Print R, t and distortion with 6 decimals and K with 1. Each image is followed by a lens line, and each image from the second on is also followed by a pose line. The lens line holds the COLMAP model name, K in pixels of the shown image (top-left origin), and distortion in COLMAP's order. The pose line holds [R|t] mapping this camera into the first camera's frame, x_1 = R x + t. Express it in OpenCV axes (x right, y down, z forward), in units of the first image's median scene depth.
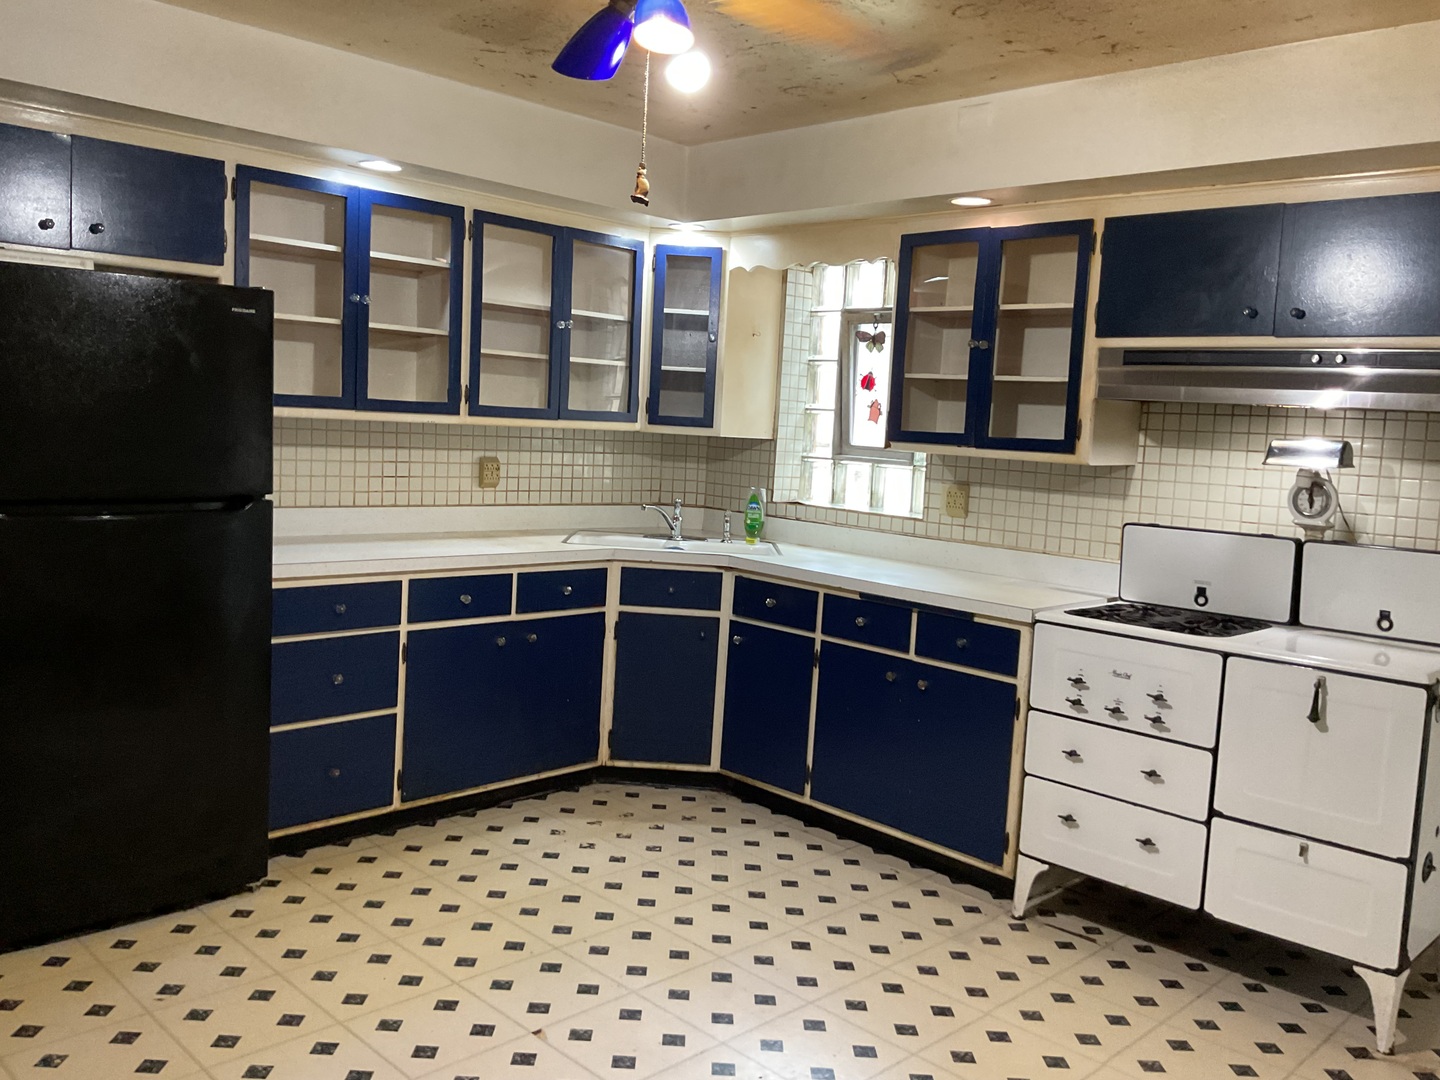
lens RADIAL K [[1184.0, 0, 720.0], [0, 1184.0, 540.0], [0, 0, 1]] dist [0.113436, -0.224236]
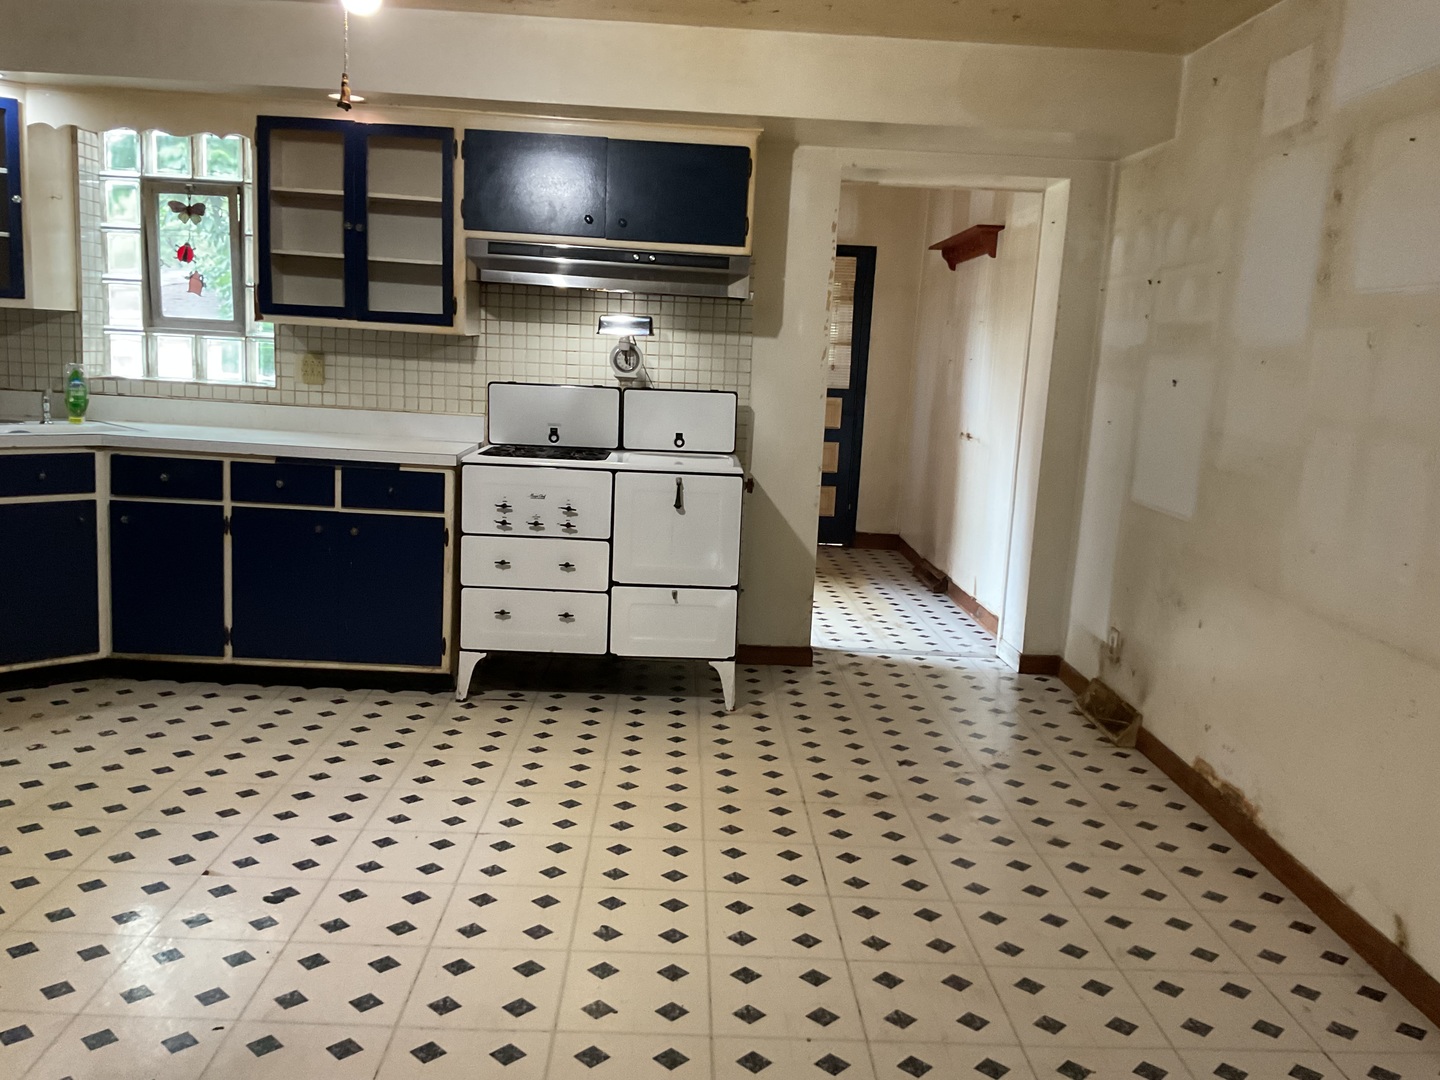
lens RADIAL K [[1184.0, 0, 720.0], [0, 1184.0, 540.0], [0, 0, 1]] dist [0.113436, -0.224236]
pose [[0.691750, -0.136489, 0.709121, -0.404371], [0.059192, 0.989388, 0.132693, -0.001659], [-0.719707, -0.049816, 0.692488, -0.048892]]
